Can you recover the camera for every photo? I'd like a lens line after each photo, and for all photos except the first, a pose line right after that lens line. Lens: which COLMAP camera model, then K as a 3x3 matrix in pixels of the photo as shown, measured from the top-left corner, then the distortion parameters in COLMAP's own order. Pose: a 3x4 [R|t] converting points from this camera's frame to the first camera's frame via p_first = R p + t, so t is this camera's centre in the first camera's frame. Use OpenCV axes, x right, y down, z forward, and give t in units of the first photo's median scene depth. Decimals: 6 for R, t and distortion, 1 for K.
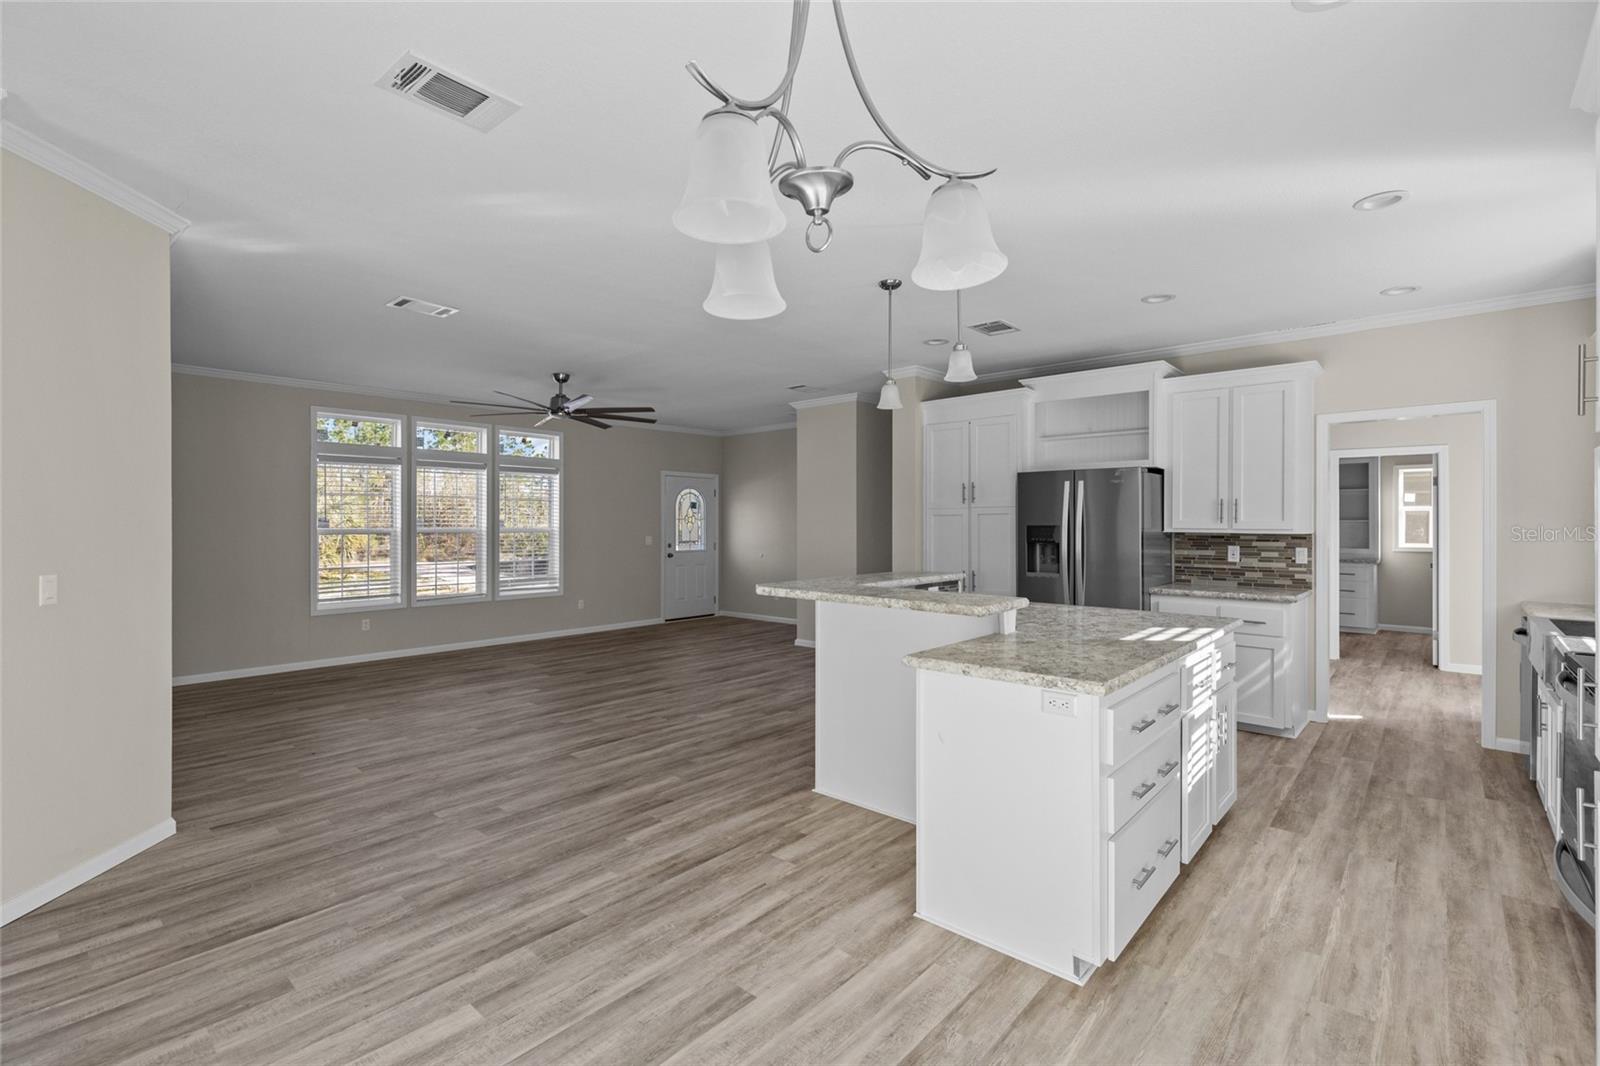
lens RADIAL K [[719.8, 0, 800.5], [0, 719.8, 525.4], [0, 0, 1]] dist [0.007286, -0.002339]
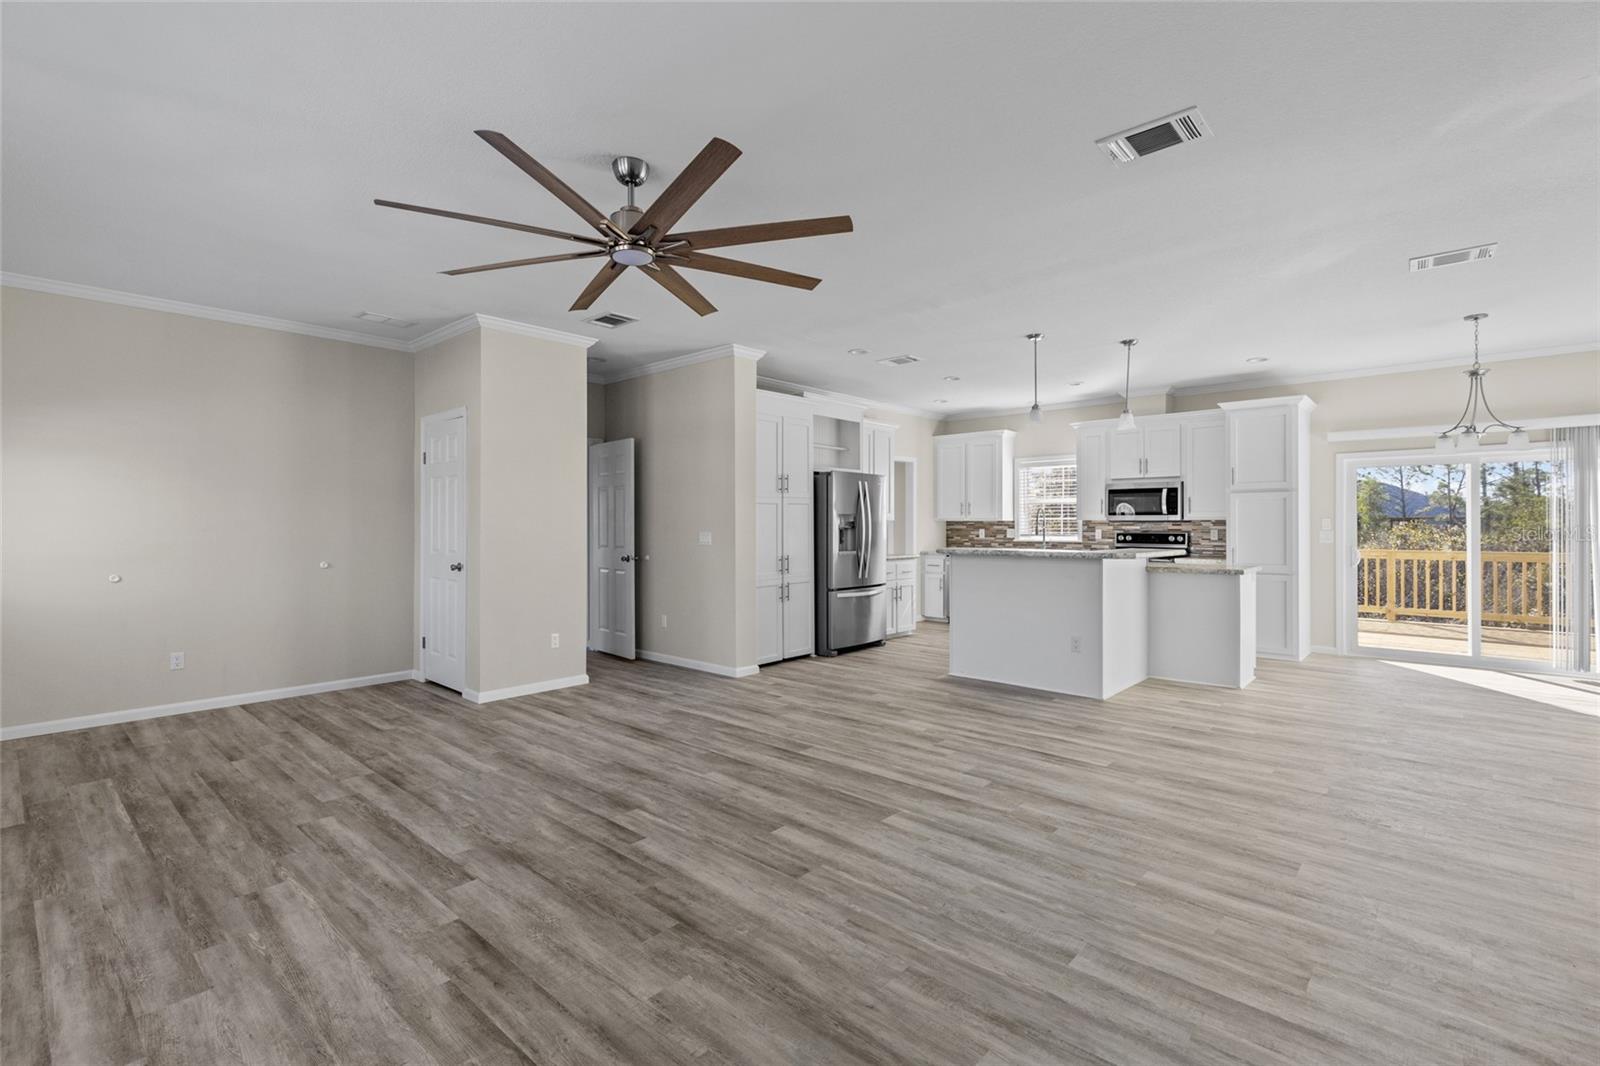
lens RADIAL K [[719.8, 0, 798.6], [0, 719.8, 523.5], [0, 0, 1]] dist [0.007286, -0.002339]
pose [[0.009382, 0.002010, 0.999954, -1.020673], [0.003810, 0.999991, -0.002046, 0.020713], [-0.999949, 0.003829, 0.009374, 1.161879]]
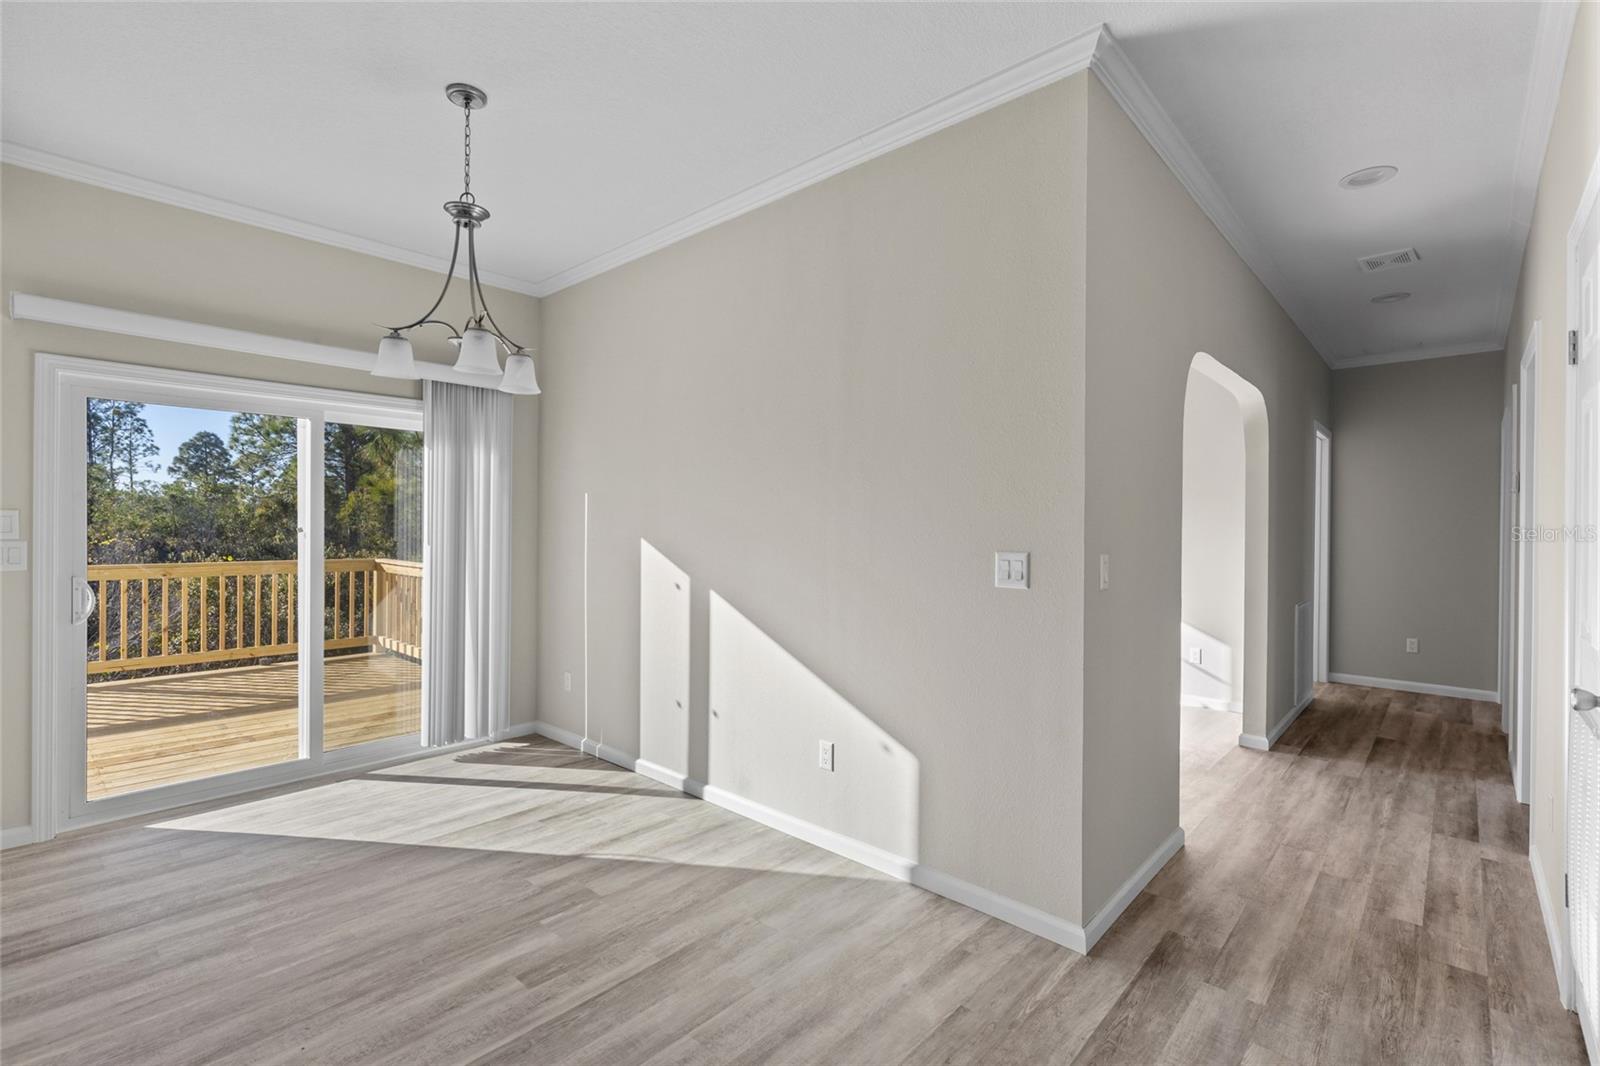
lens RADIAL K [[719.8, 0, 800.1], [0, 719.8, 537.0], [0, 0, 1]] dist [0.007286, -0.002339]
pose [[-0.999894, -0.011111, 0.009386, -0.226163], [-0.010950, 0.999795, 0.017015, 0.016708], [-0.009573, 0.016910, -0.999811, 0.700926]]
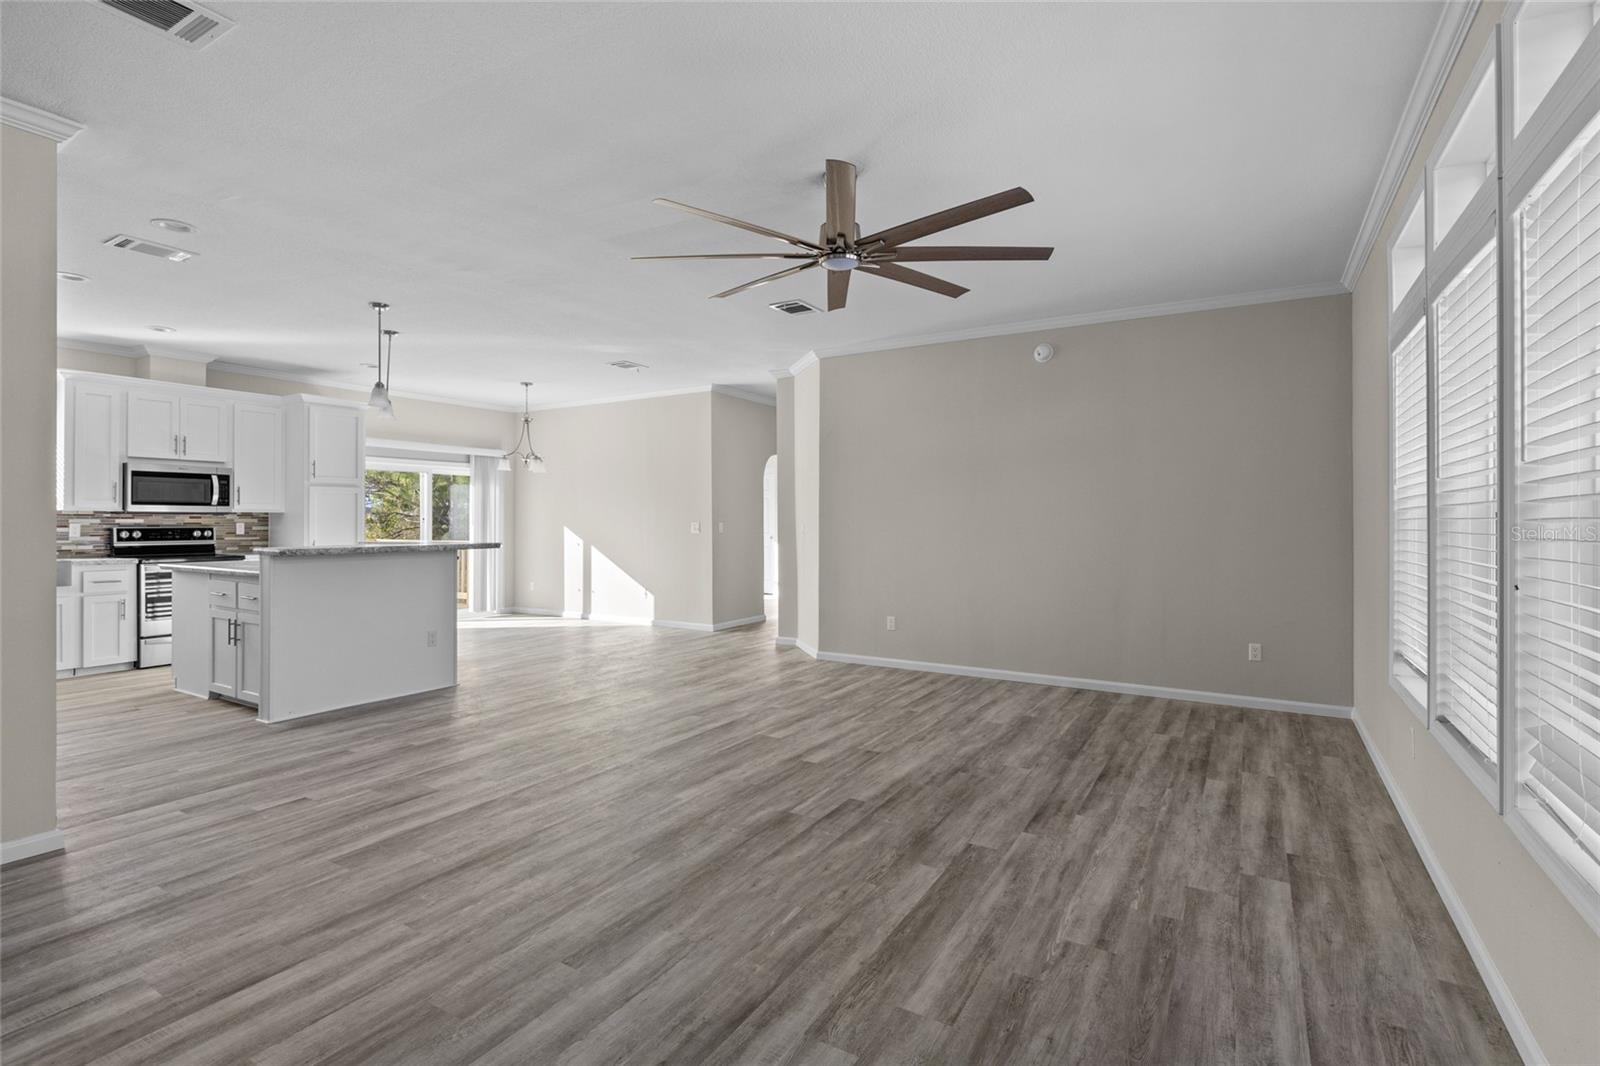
lens RADIAL K [[751.5, 0, 805.0], [0, 751.5, 518.8], [0, 0, 1]] dist [-0.003375, -0.002343]
pose [[-0.981979, -0.001361, -0.188984, -0.281863], [-0.001703, 0.999997, 0.001646, 0.021793], [0.188981, 0.001938, -0.981979, 1.932612]]
